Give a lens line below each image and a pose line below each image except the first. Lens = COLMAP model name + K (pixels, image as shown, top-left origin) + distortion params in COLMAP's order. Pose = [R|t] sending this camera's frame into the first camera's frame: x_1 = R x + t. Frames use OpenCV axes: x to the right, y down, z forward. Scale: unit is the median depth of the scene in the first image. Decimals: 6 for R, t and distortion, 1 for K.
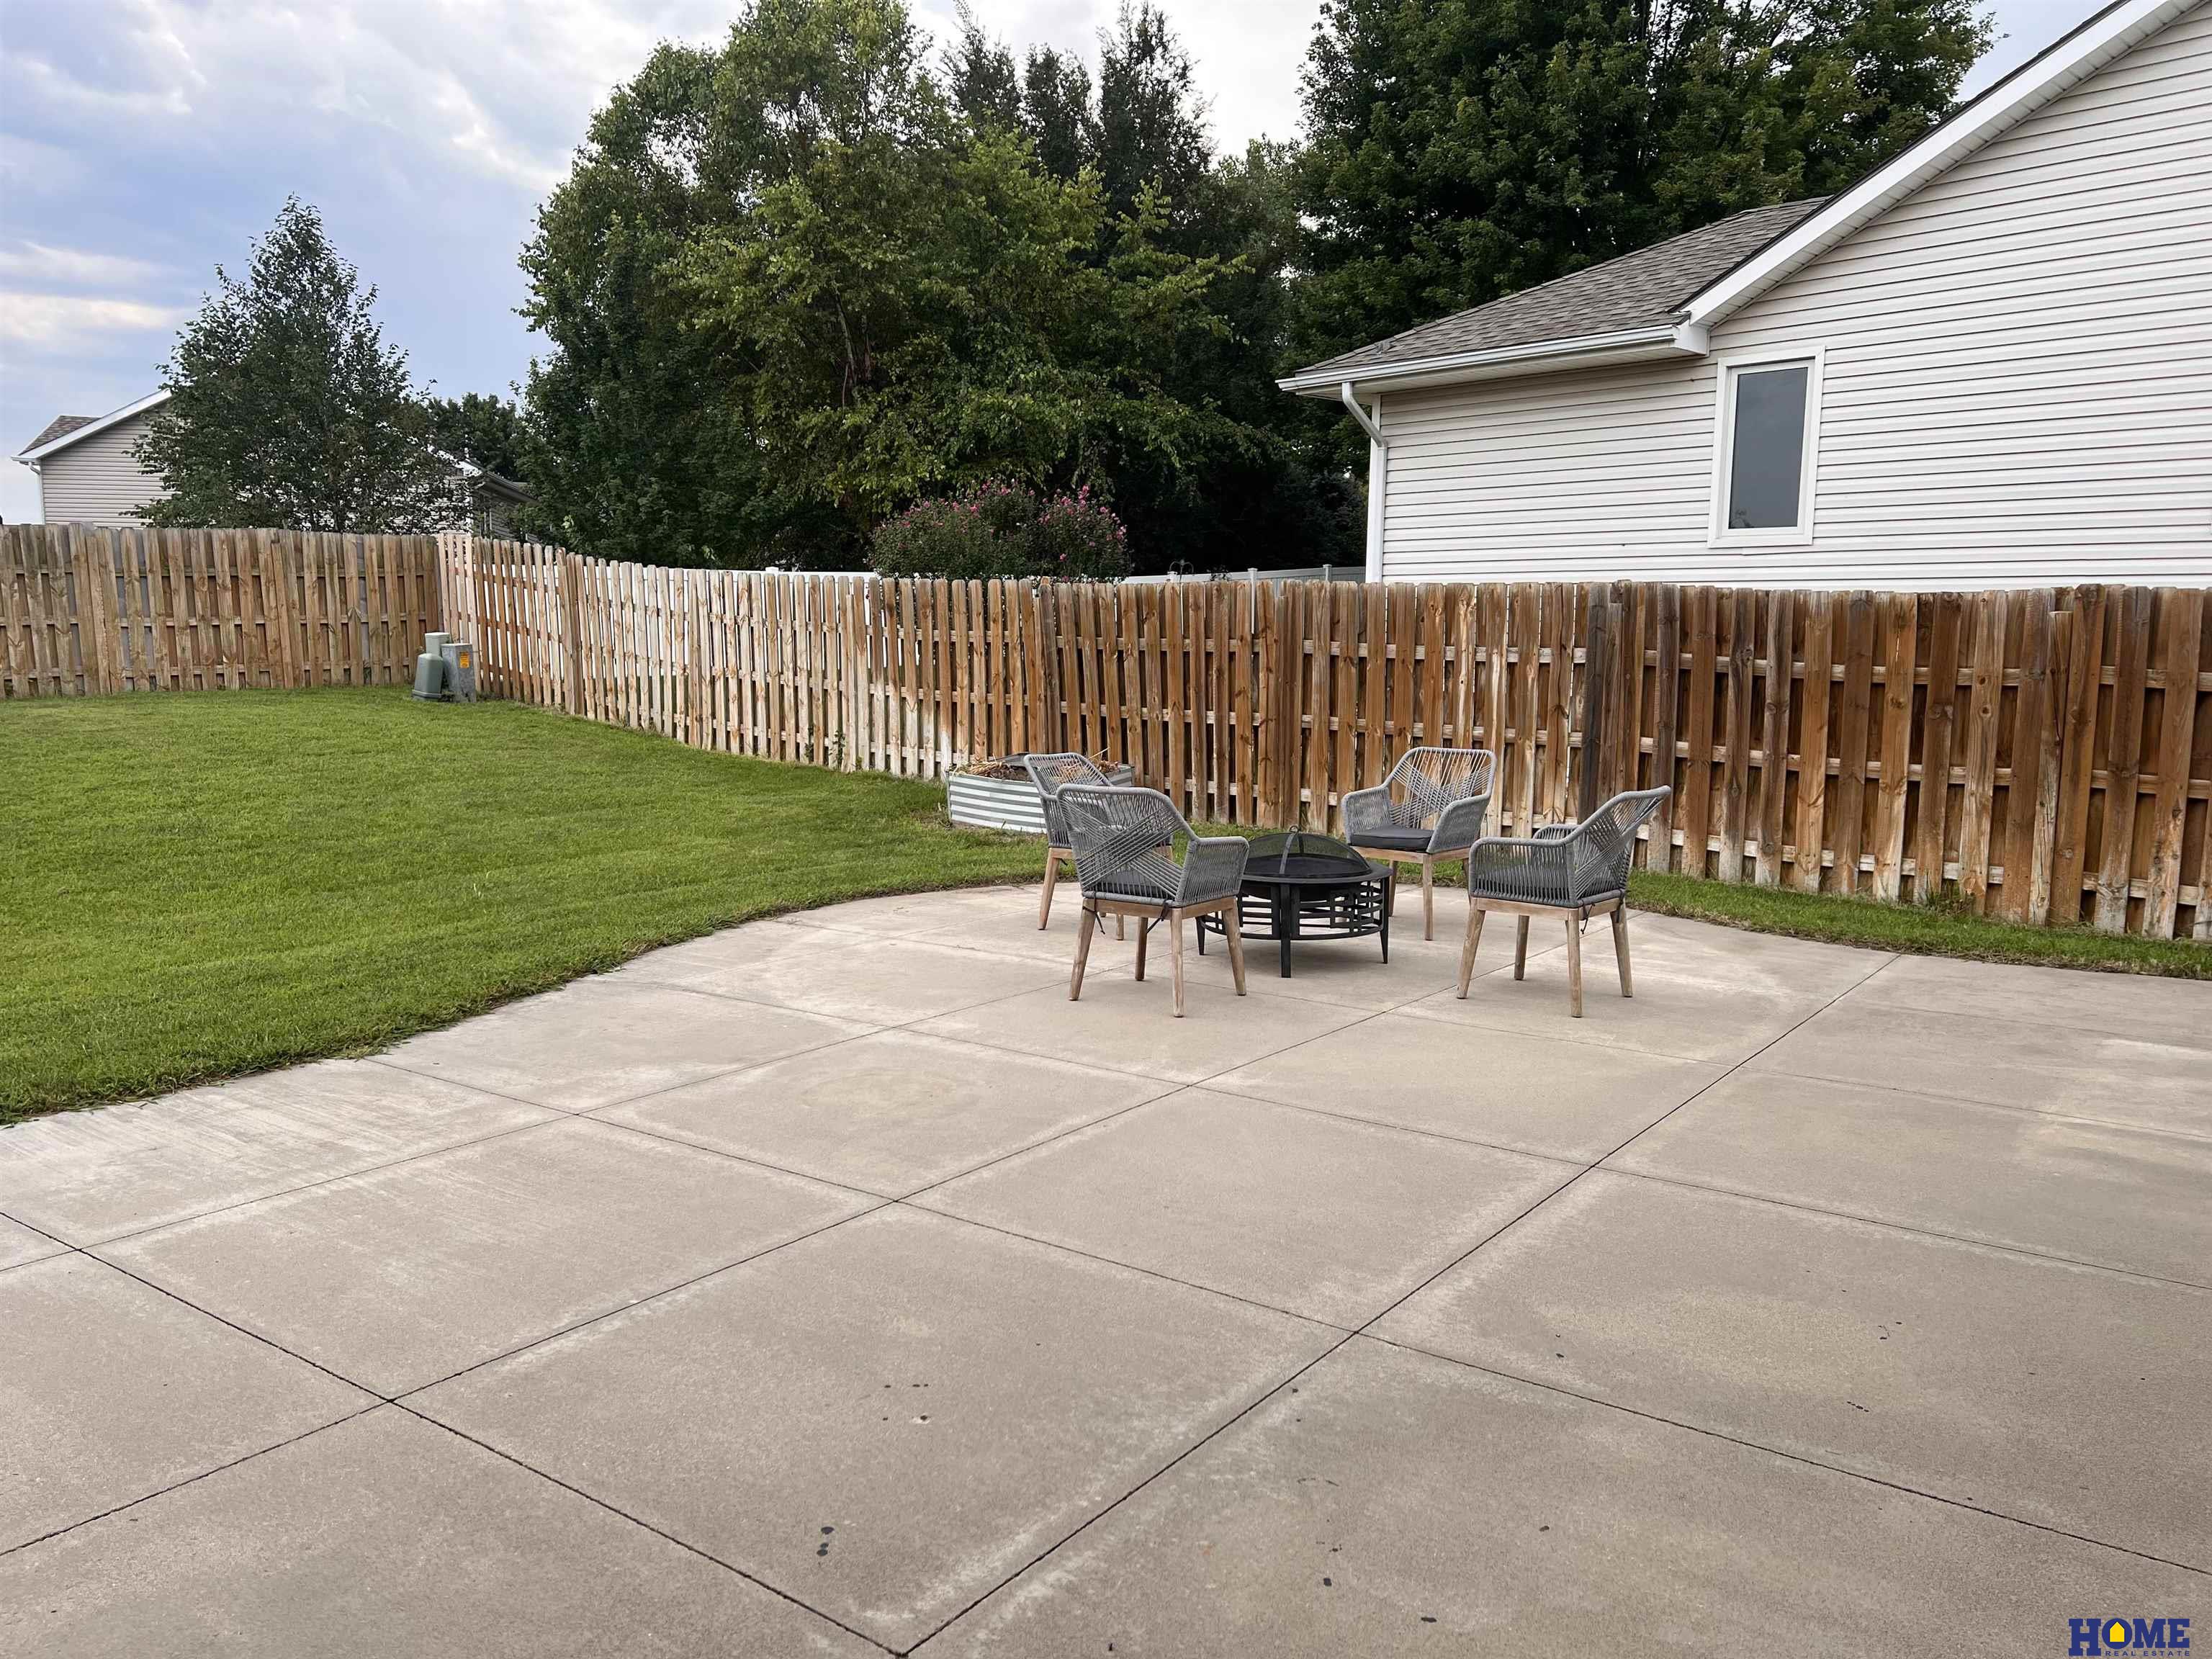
lens RADIAL K [[1671.0, 0, 1106.0], [0, 1671.0, 829.5], [0, 0, 1]] dist [0.024950, -0.009958]
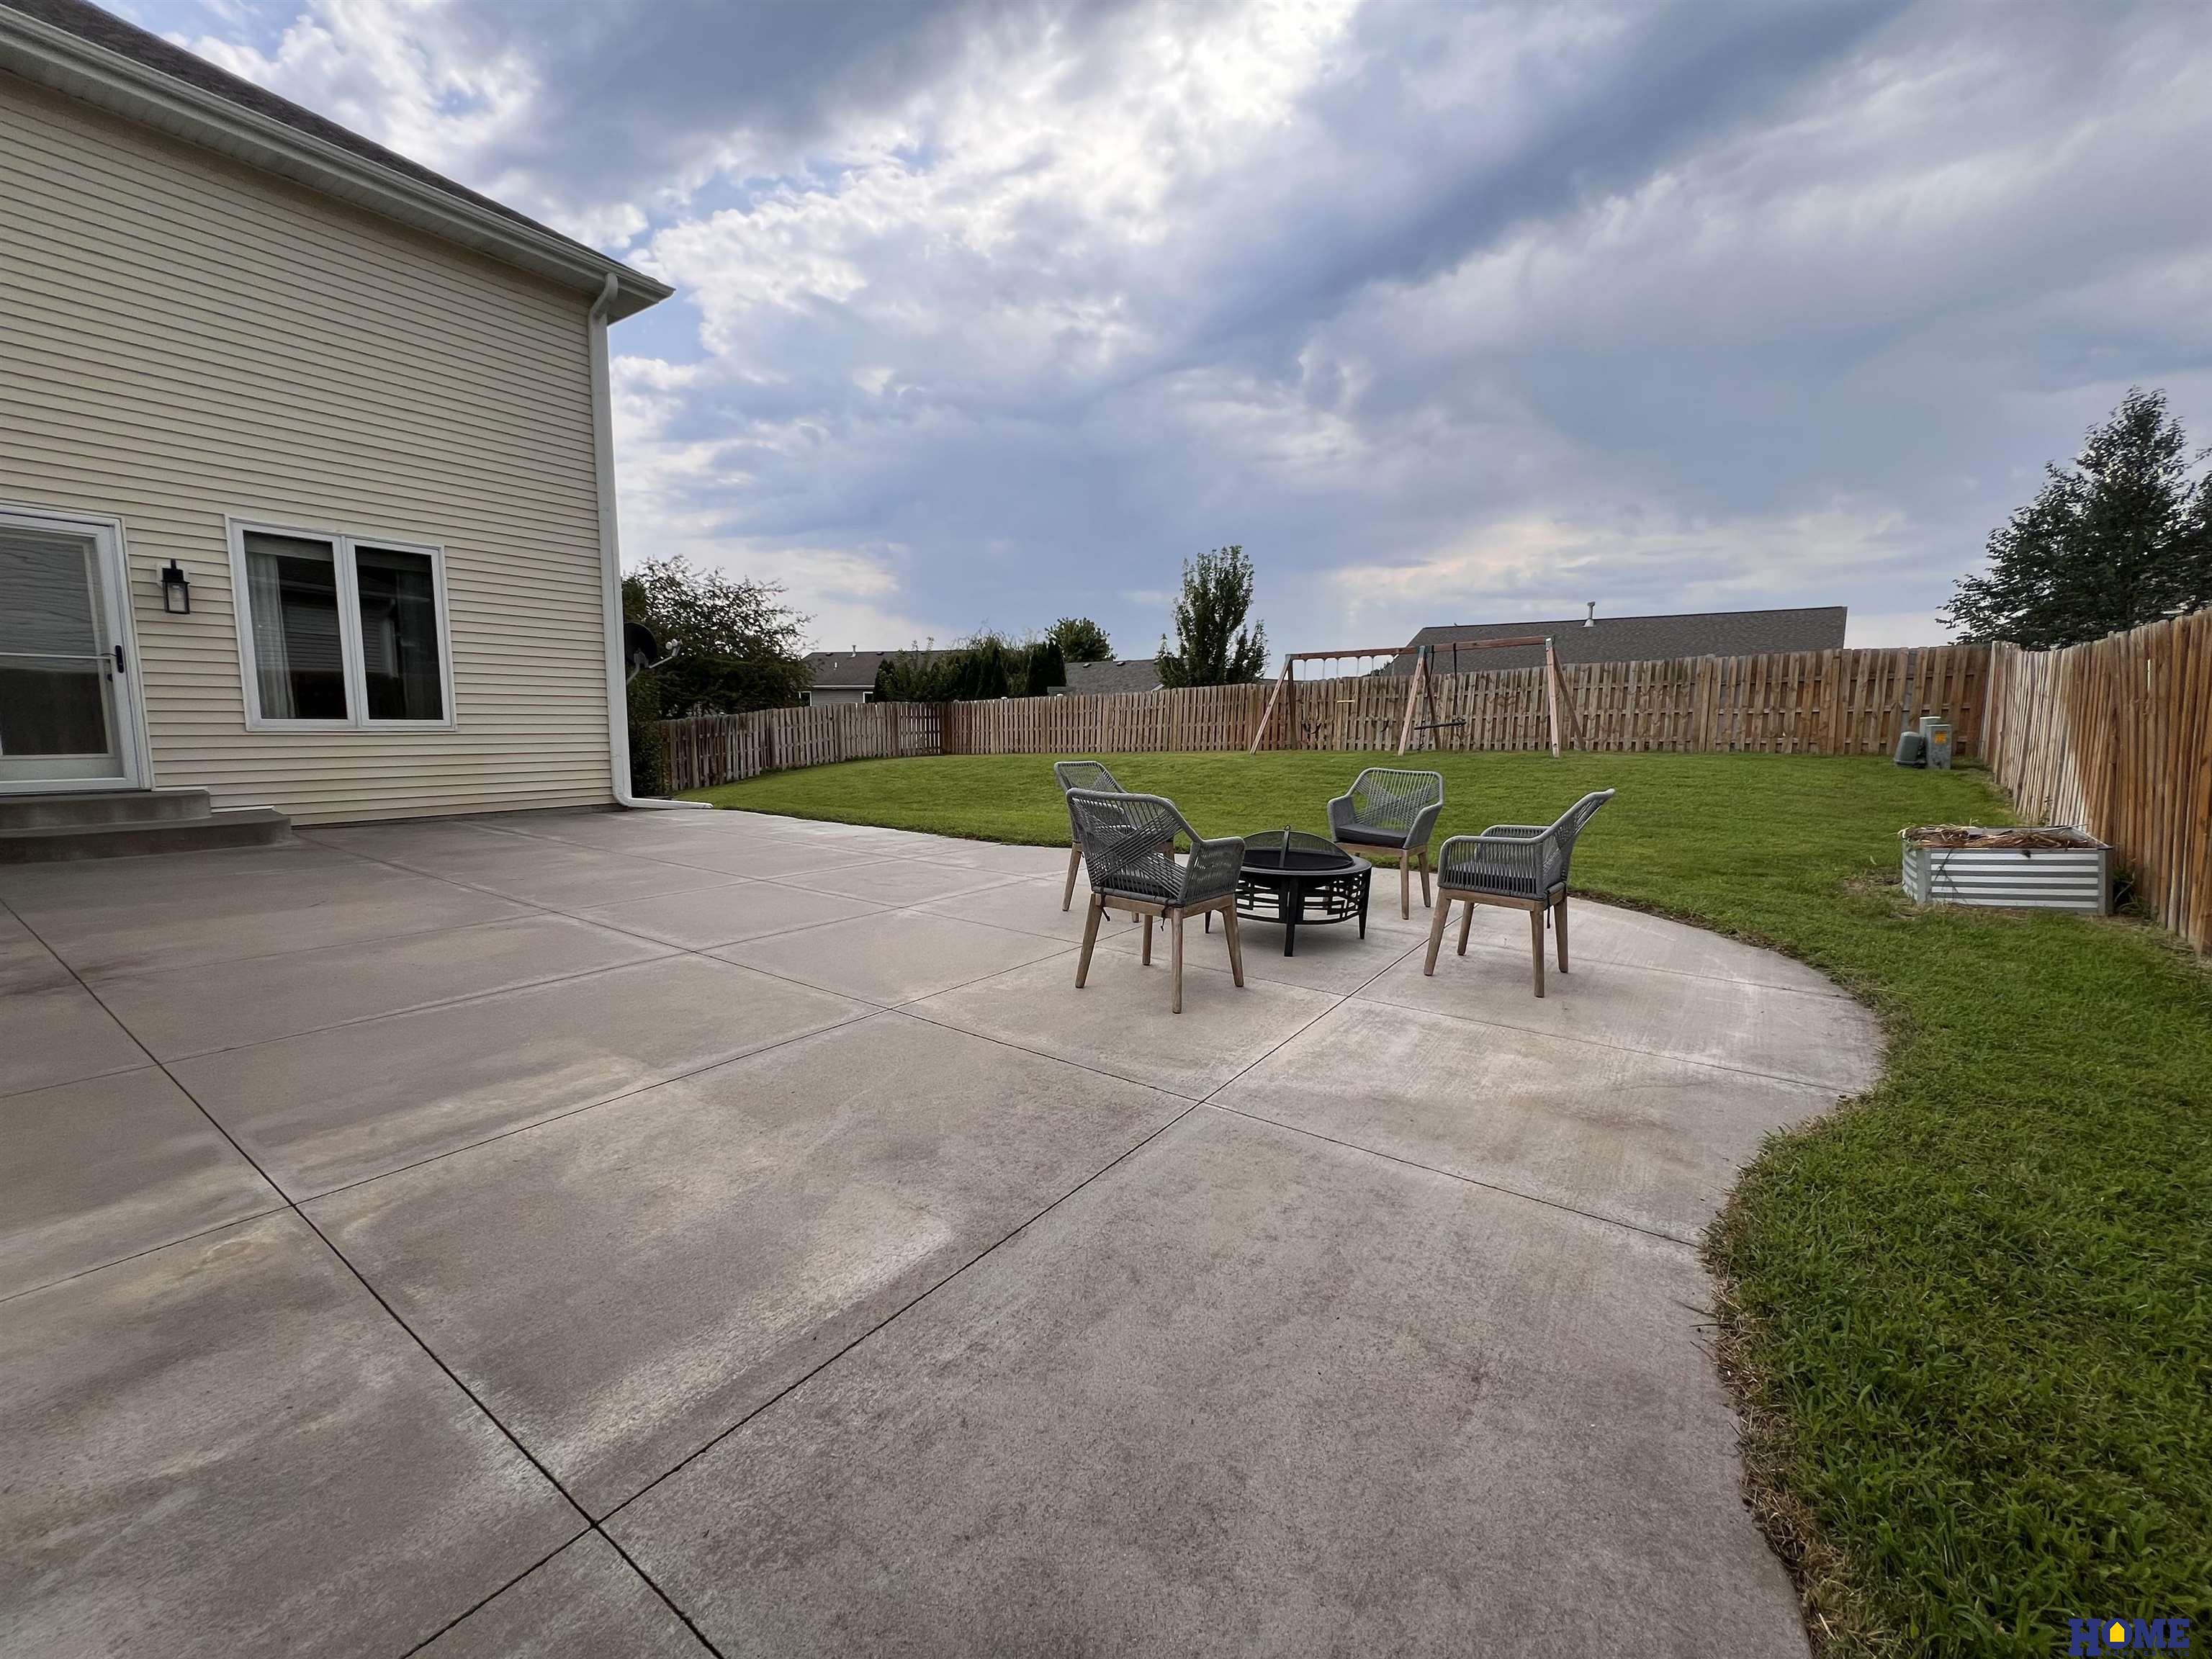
lens RADIAL K [[888.9, 0, 1102.4], [0, 888.9, 821.5], [0, 0, 1]] dist [-0.001165, -0.000080]
pose [[0.028143, 0.108063, -0.993746, 0.314305], [-0.133459, 0.985645, 0.103403, -0.021576], [0.990655, 0.129714, 0.042161, 0.350834]]
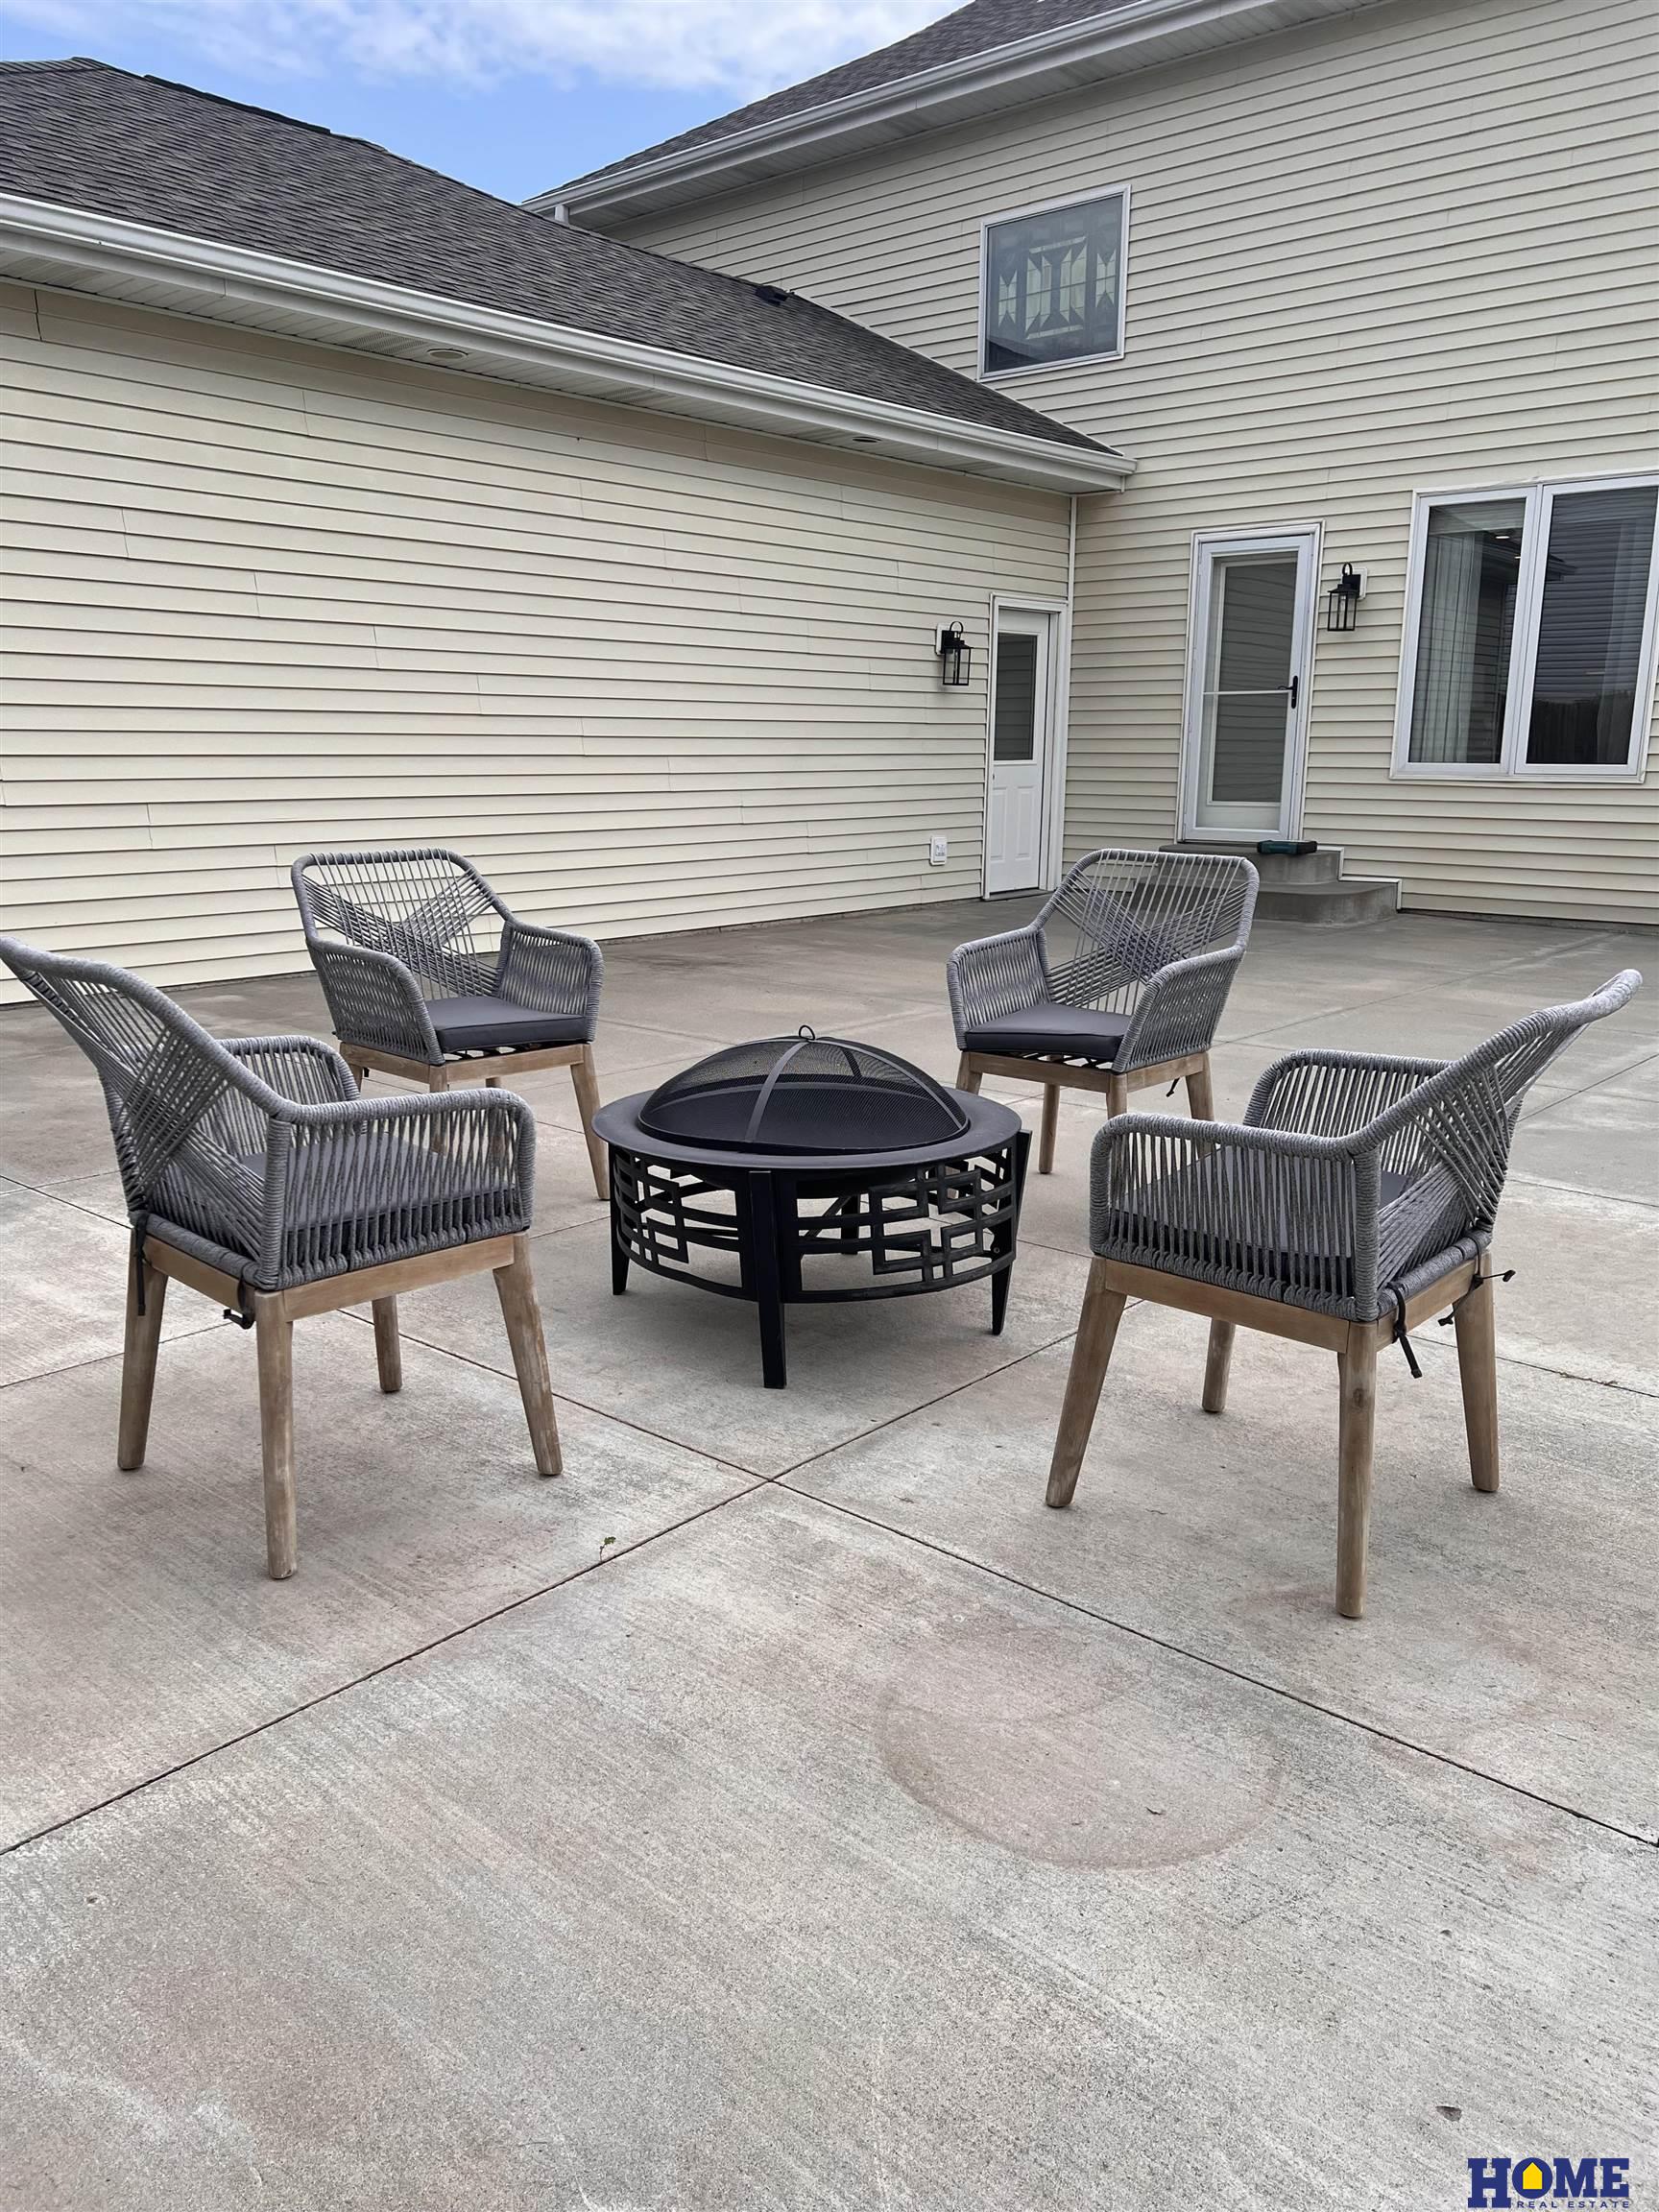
lens RADIAL K [[1671.0, 0, 811.1], [0, 1671.0, 1112.3], [0, 0, 1]] dist [0.024950, -0.009958]
pose [[-0.995553, -0.033956, 0.087869, 0.029121], [-0.002887, 0.943335, 0.331829, -0.054277], [-0.094158, 0.330100, -0.939238, 0.600217]]
